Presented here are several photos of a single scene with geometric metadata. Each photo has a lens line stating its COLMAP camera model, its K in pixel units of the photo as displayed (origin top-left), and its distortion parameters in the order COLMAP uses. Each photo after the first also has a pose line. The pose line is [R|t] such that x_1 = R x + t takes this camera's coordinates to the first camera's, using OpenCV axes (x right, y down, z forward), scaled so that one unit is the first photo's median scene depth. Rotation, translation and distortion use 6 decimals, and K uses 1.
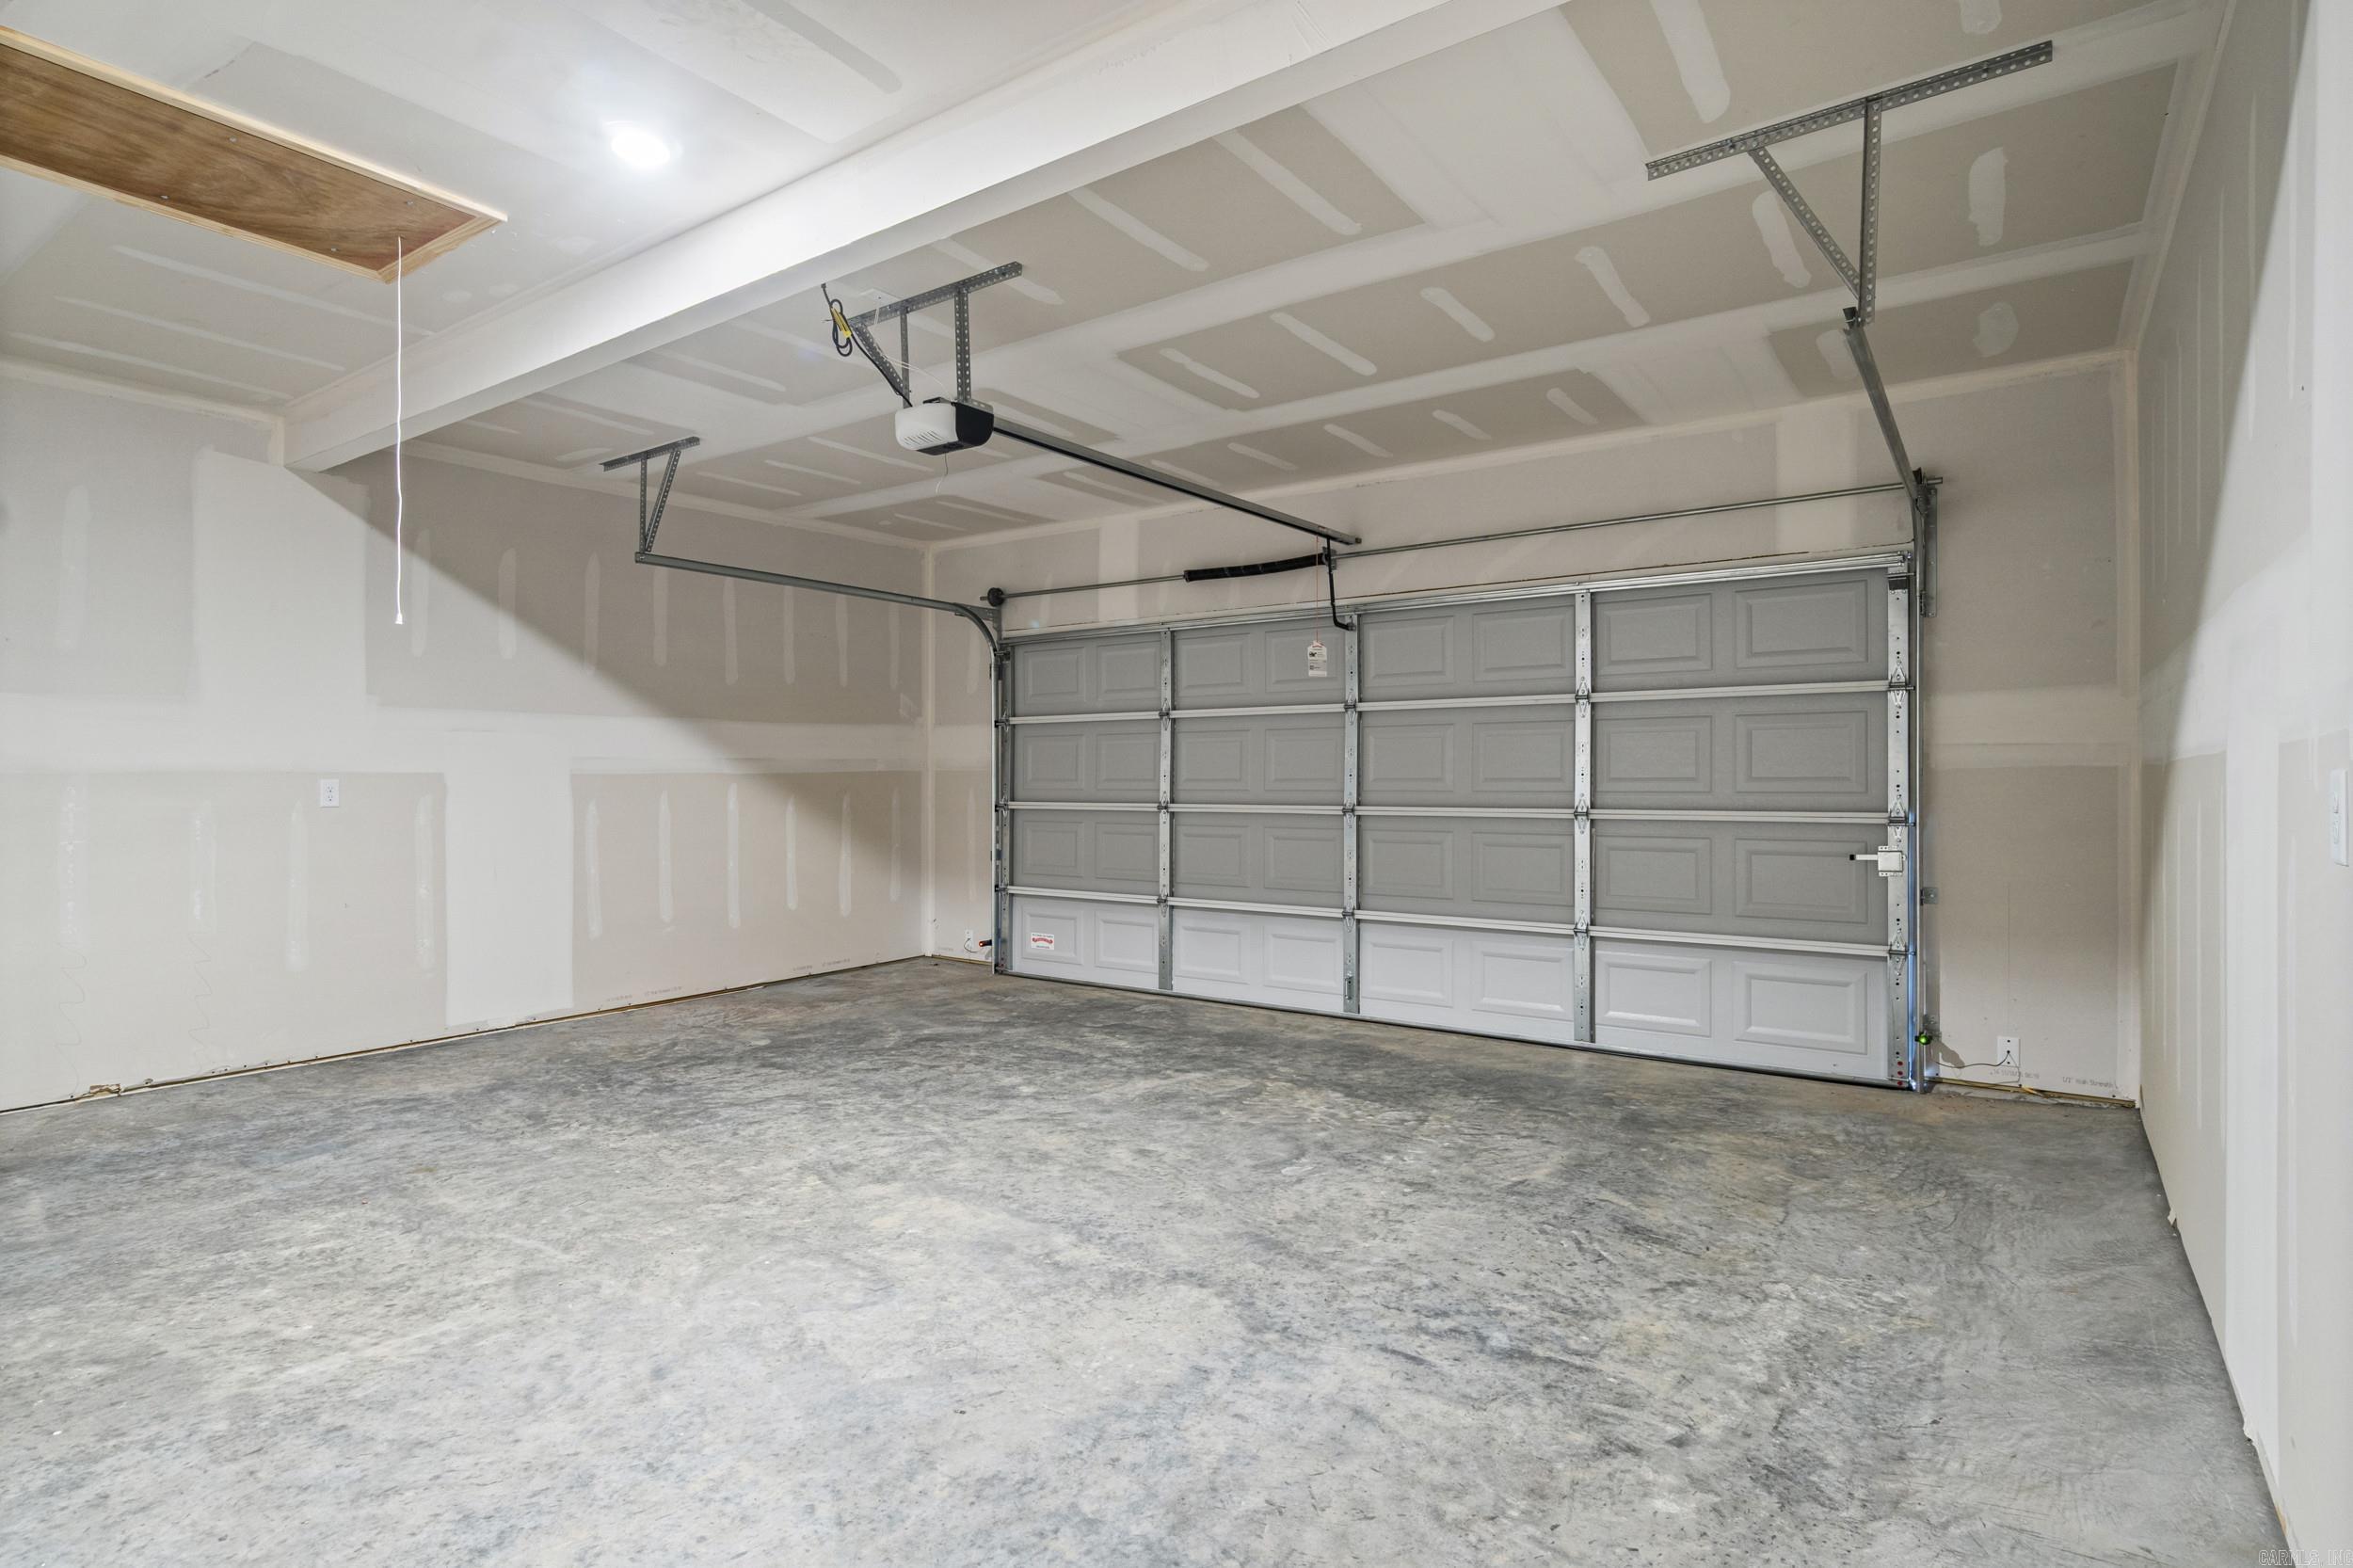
lens RADIAL K [[1197.8, 0, 1172.6], [0, 1197.8, 779.6], [0, 0, 1]] dist [-0.004058, 0.000045]
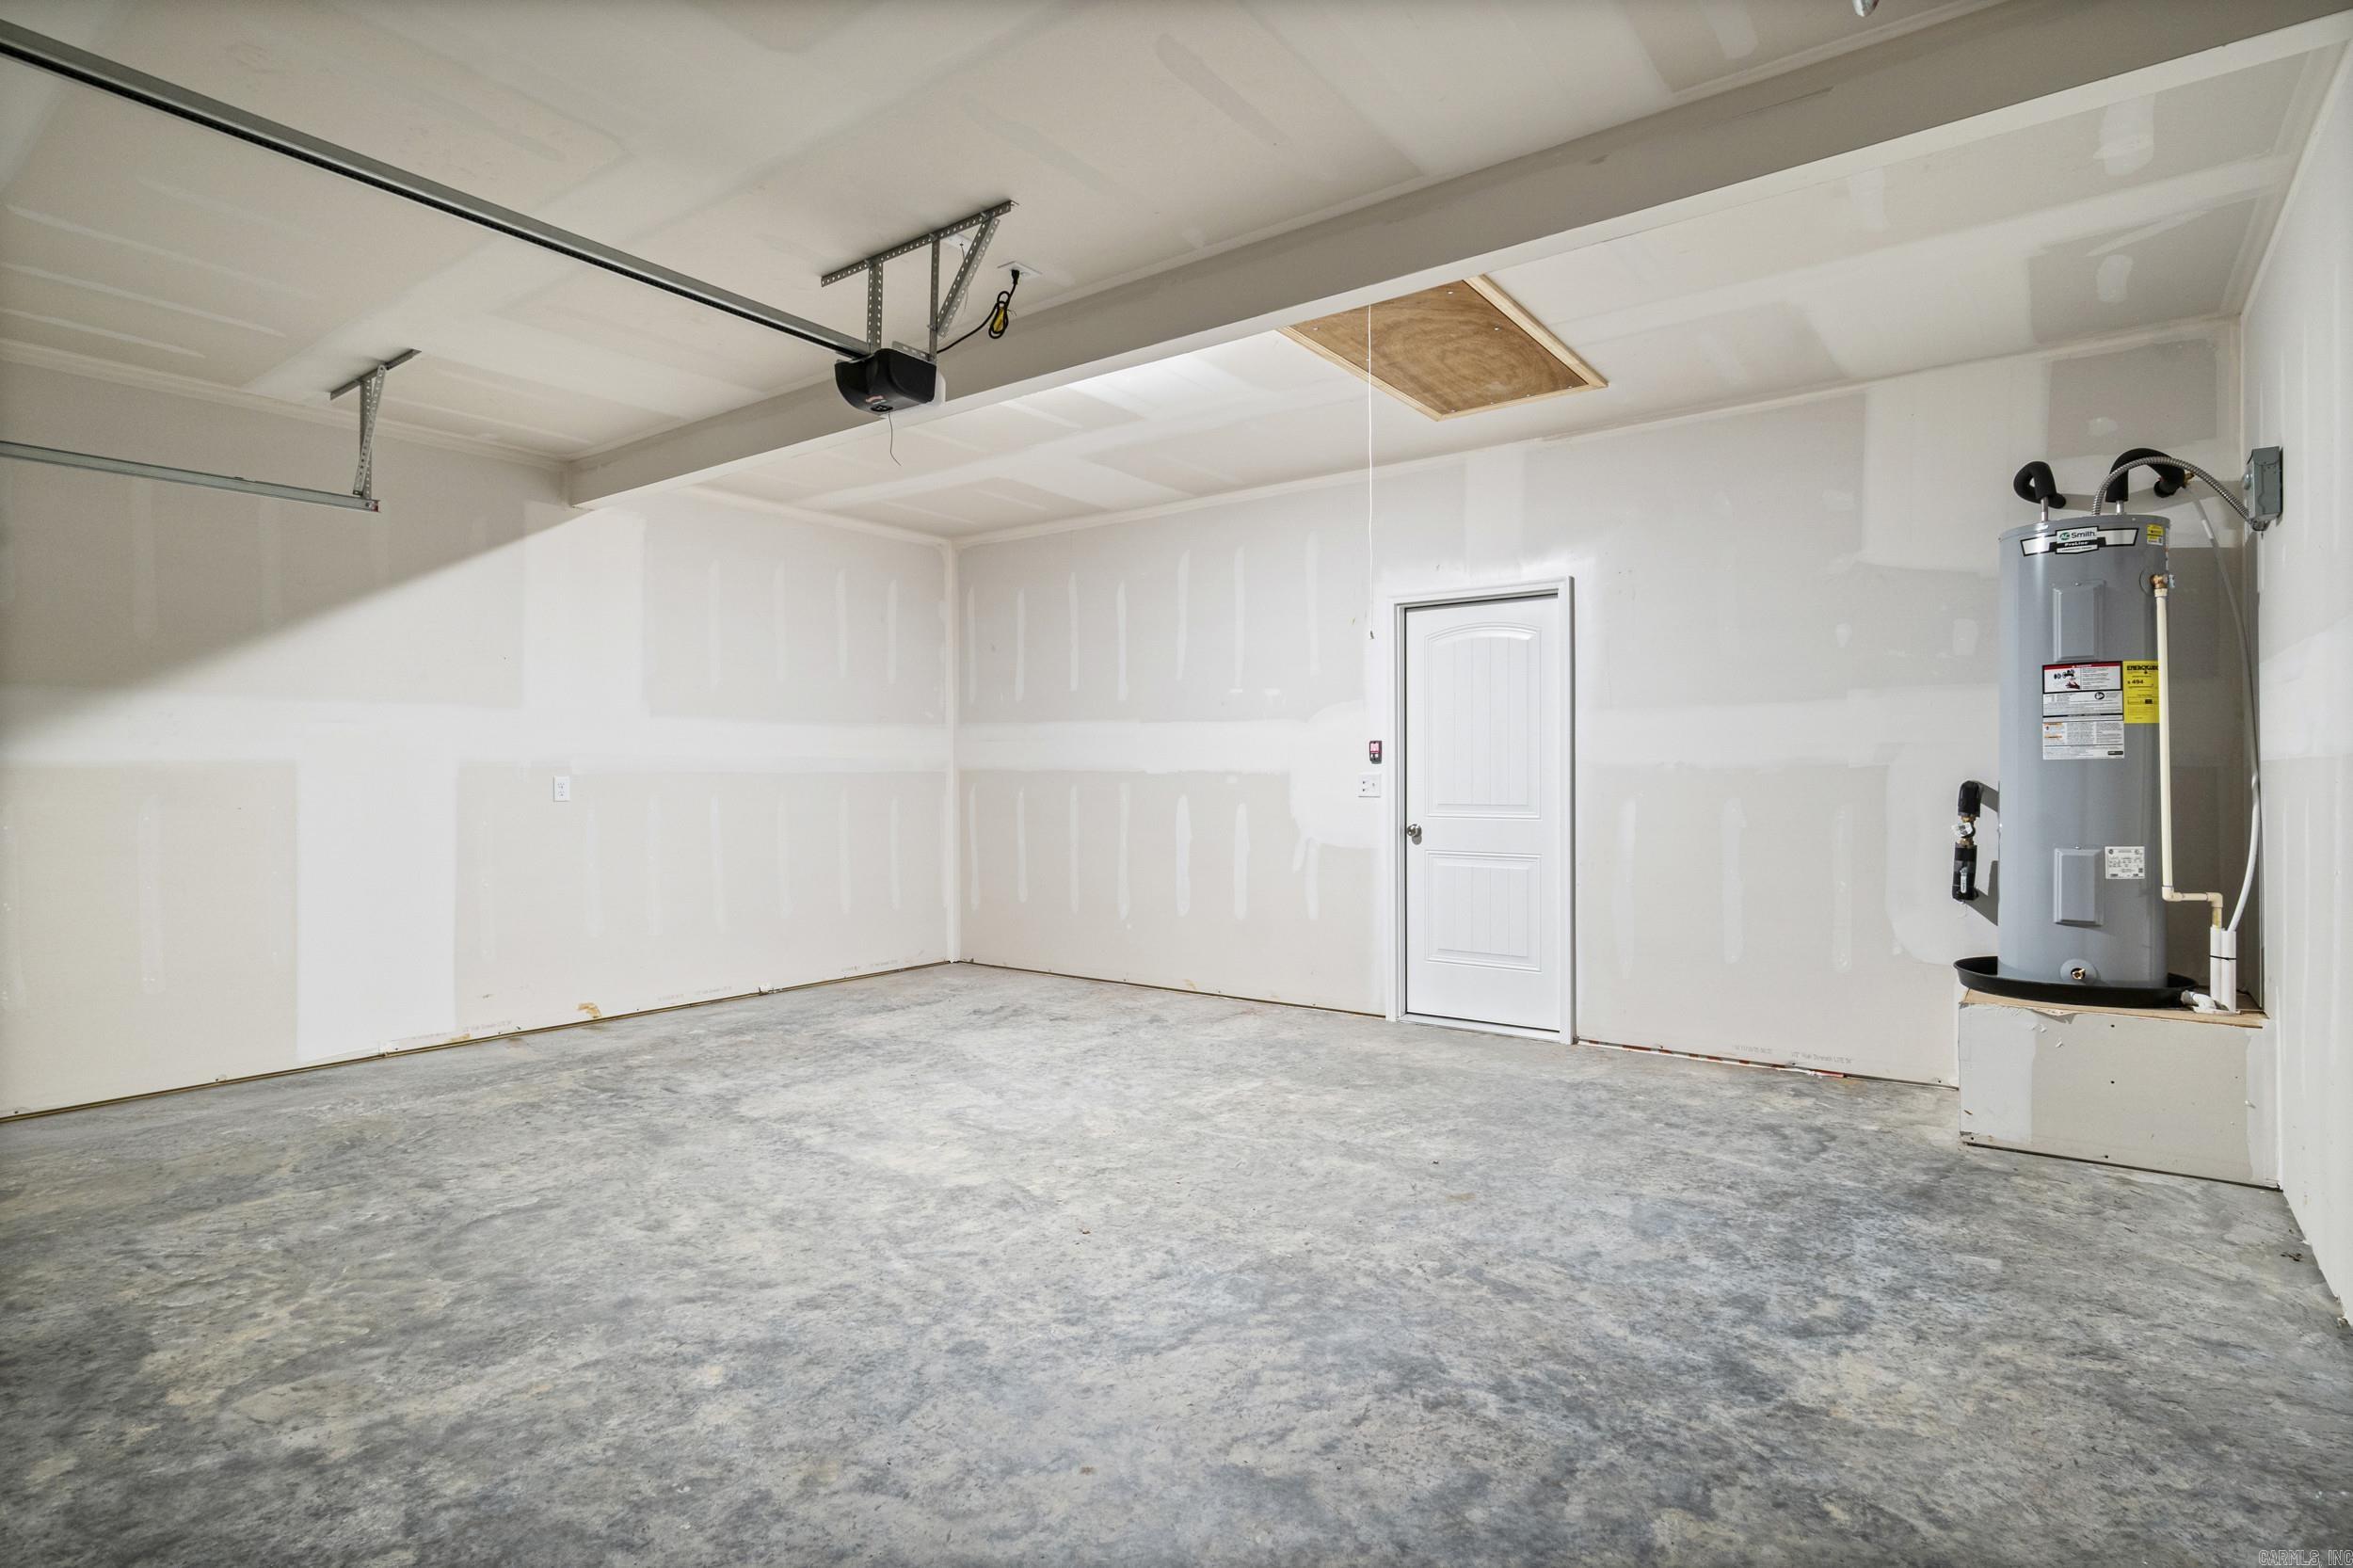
lens RADIAL K [[1197.8, 0, 1179.2], [0, 1197.8, 778.2], [0, 0, 1]] dist [-0.004058, 0.000045]
pose [[-0.999807, 0.007235, 0.018264, -0.404859], [0.007287, 0.999970, 0.002759, -0.000037], [-0.018243, 0.002892, -0.999829, 1.820700]]
